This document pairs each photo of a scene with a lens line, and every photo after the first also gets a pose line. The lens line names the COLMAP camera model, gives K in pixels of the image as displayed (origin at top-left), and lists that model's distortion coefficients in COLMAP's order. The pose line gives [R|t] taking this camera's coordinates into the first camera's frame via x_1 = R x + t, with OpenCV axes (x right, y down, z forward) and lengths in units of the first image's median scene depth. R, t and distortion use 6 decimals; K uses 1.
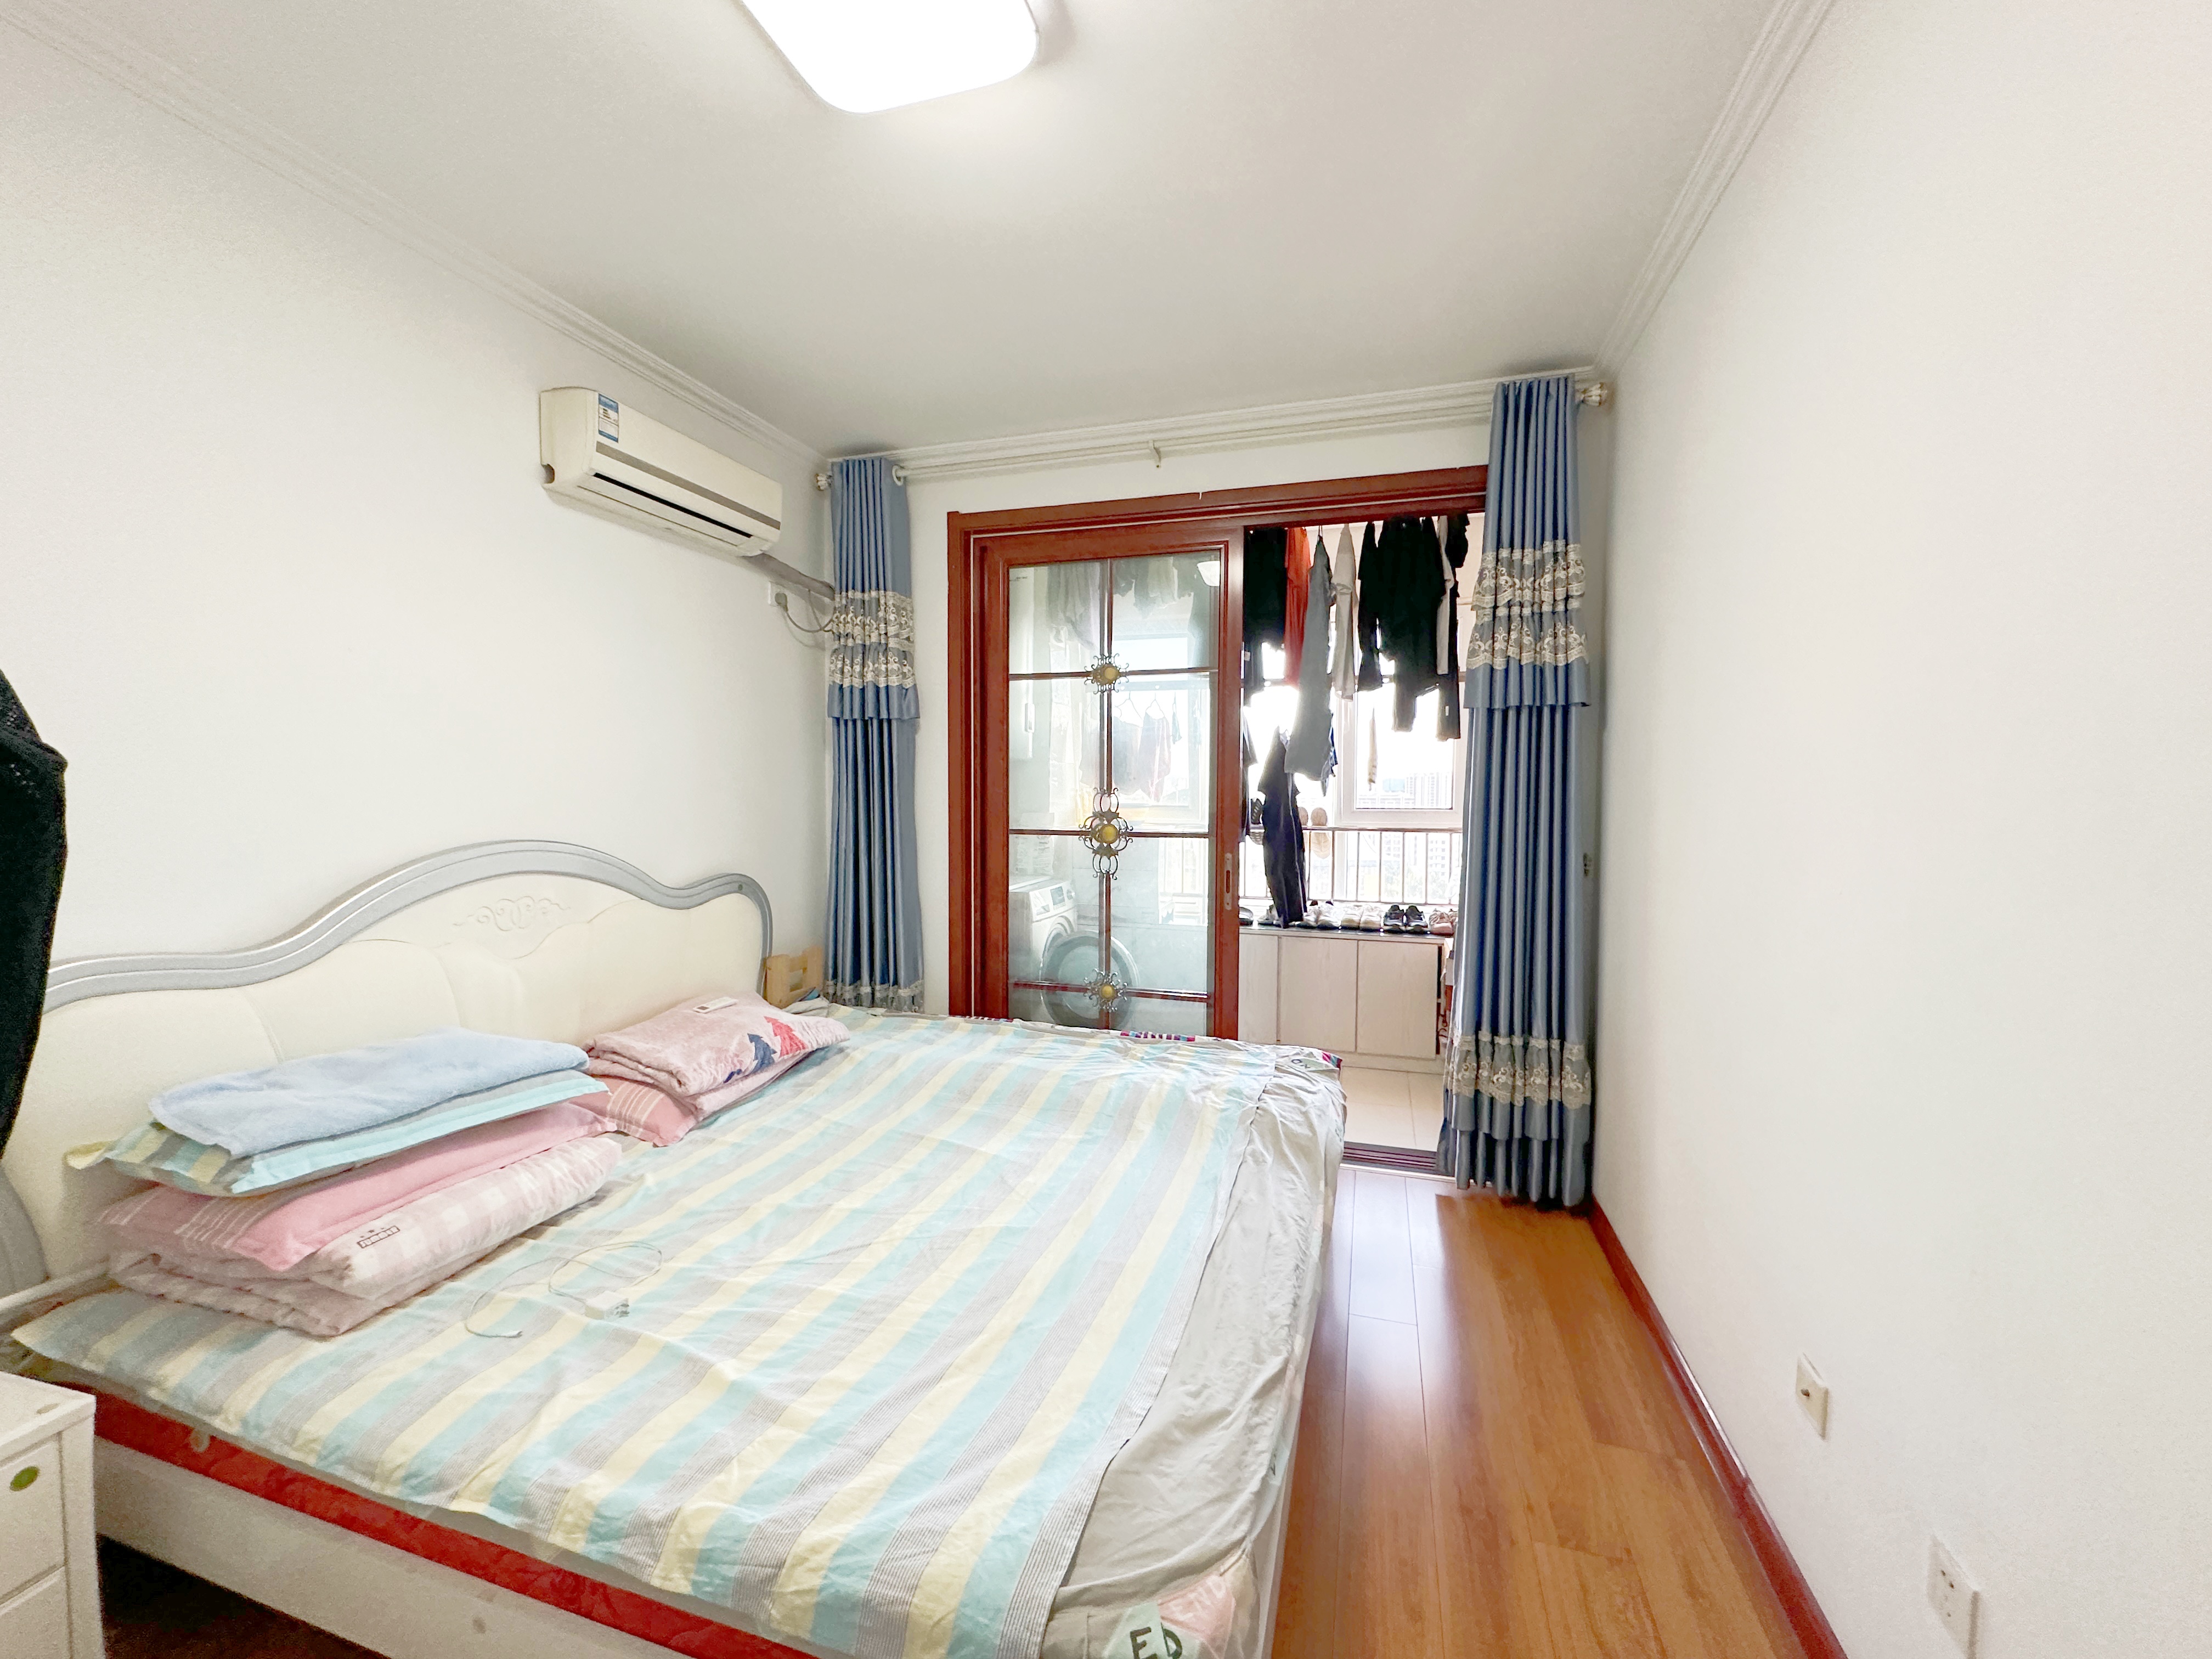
lens RADIAL K [[883.6, 0, 1106.0], [0, 883.6, 829.5], [0, 0, 1]] dist [-0.001764, -0.000082]
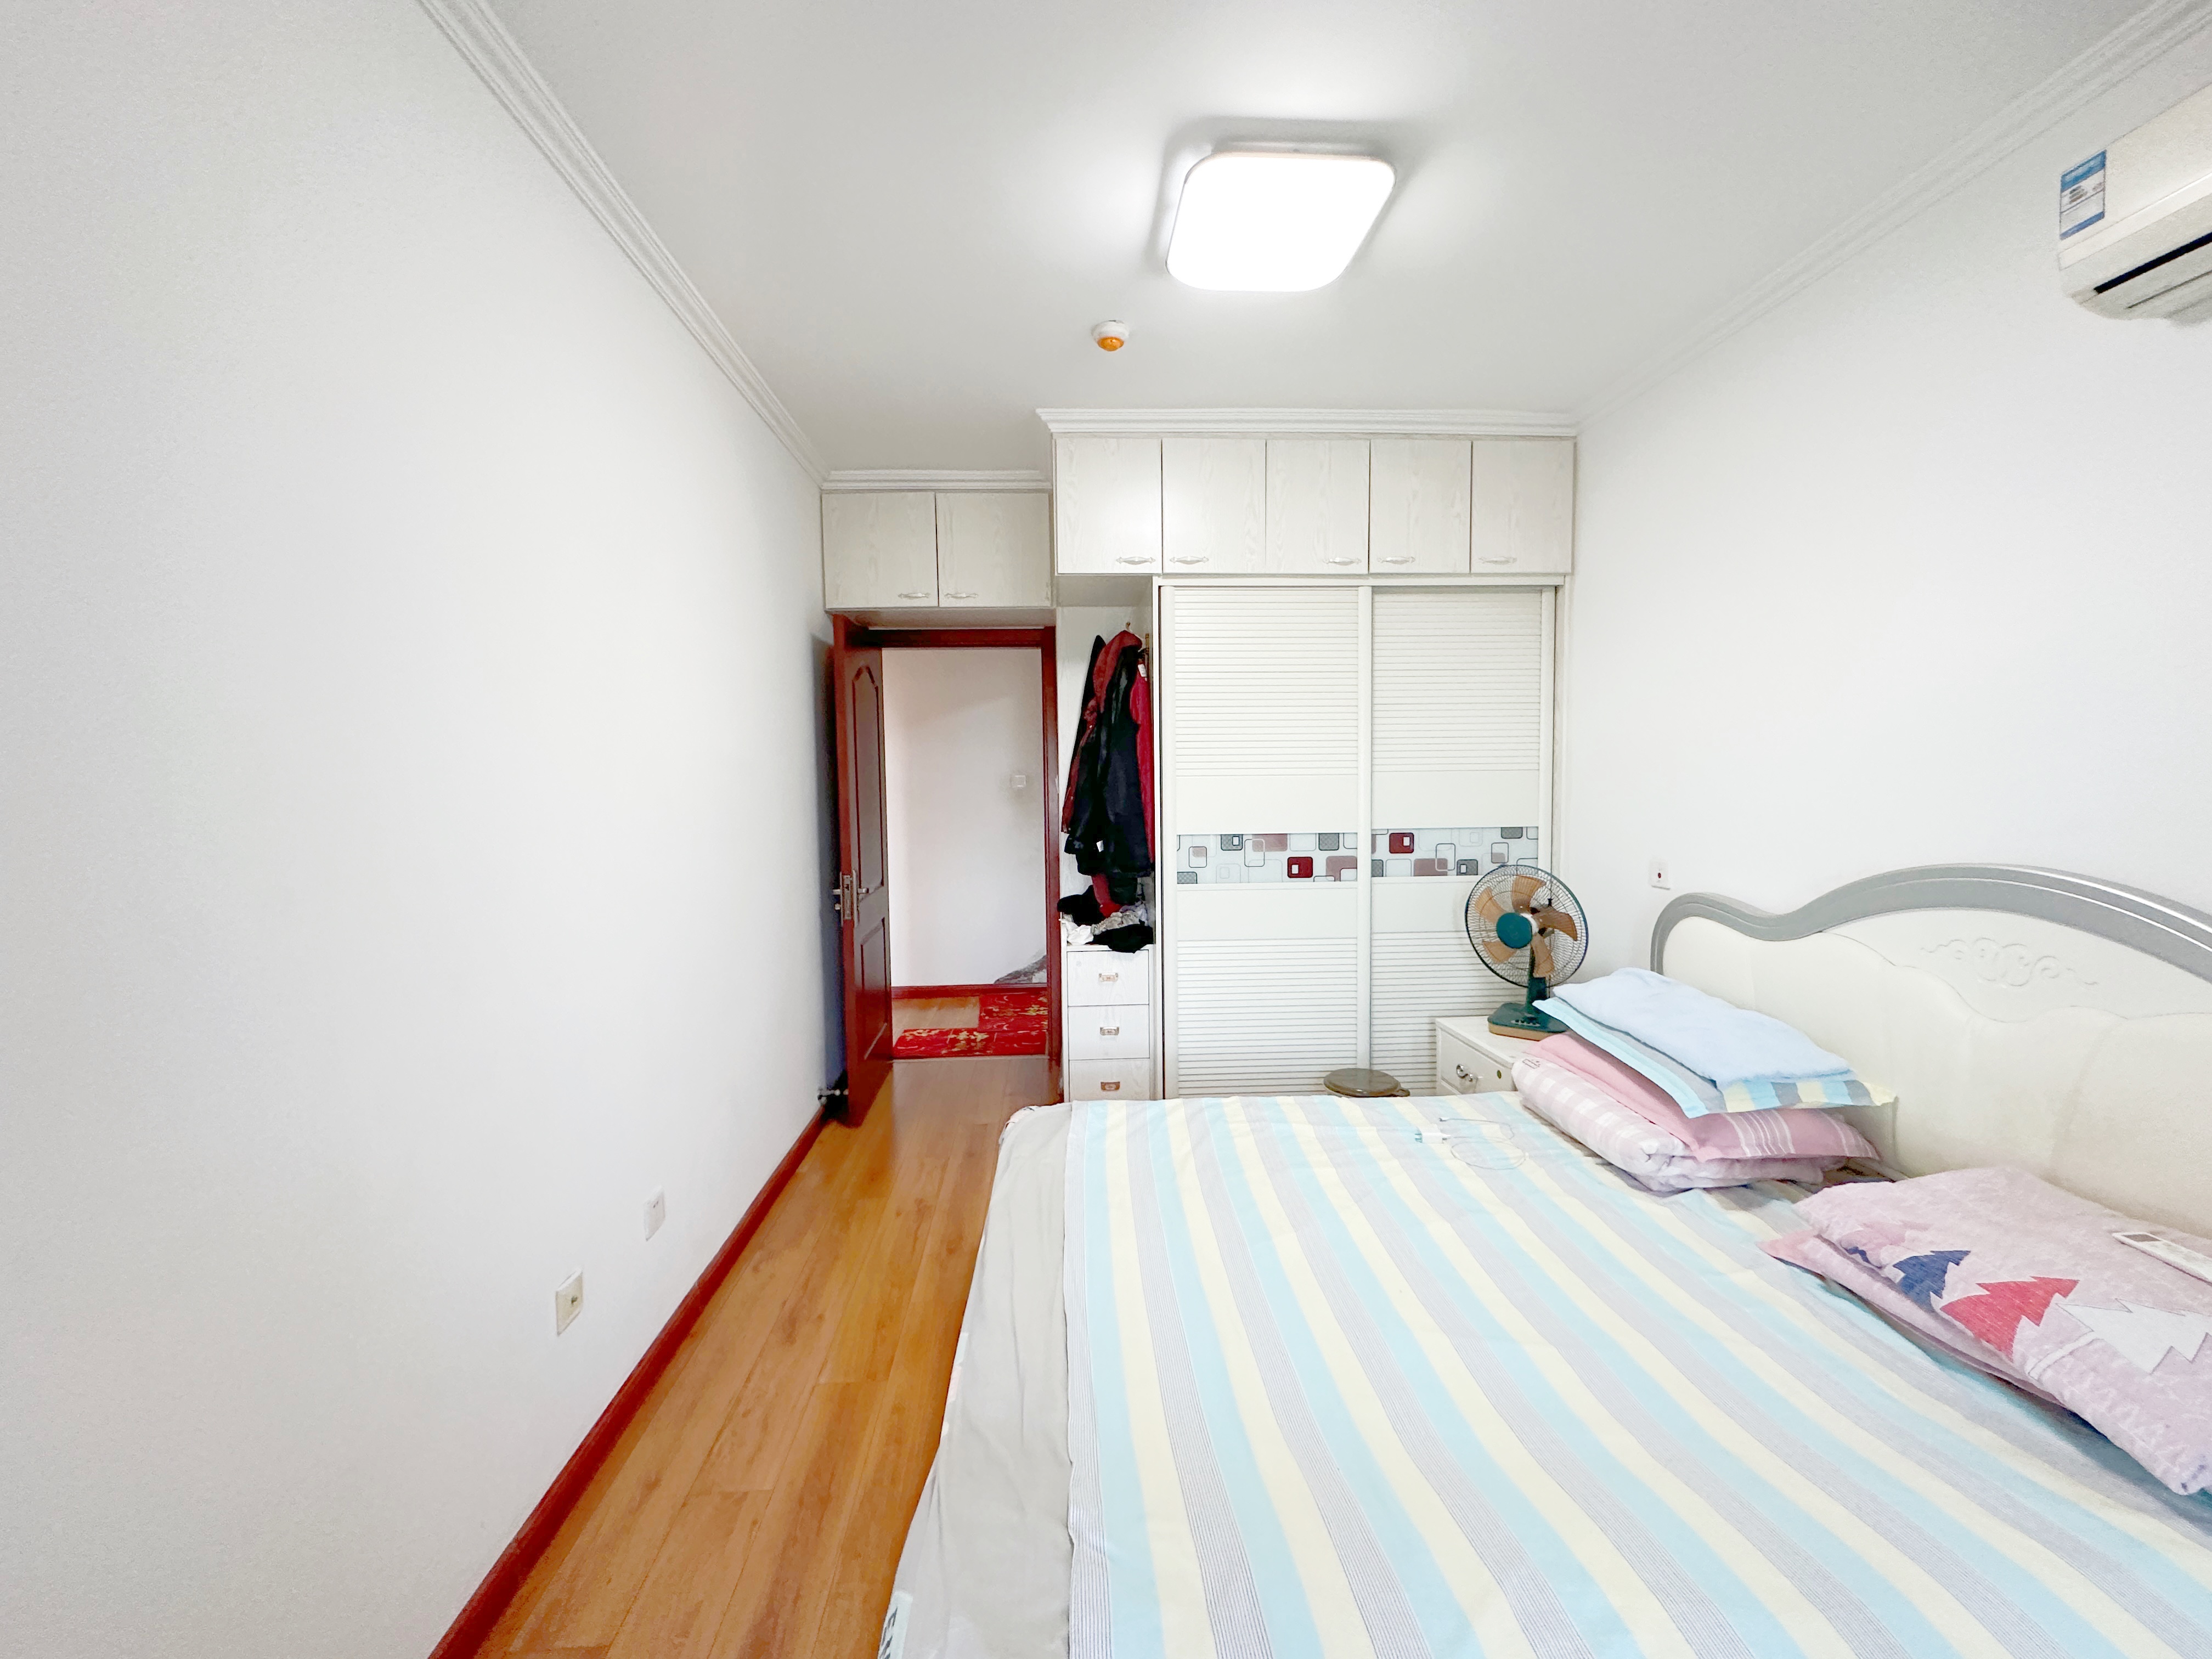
lens RADIAL K [[883.6, 0, 1106.0], [0, 883.6, 829.5], [0, 0, 1]] dist [-0.001764, -0.000082]
pose [[-0.939168, 0.026638, -0.342423, 0.451409], [-0.008996, 0.994738, 0.102057, -0.128954], [0.343339, 0.098929, -0.933987, 2.109329]]
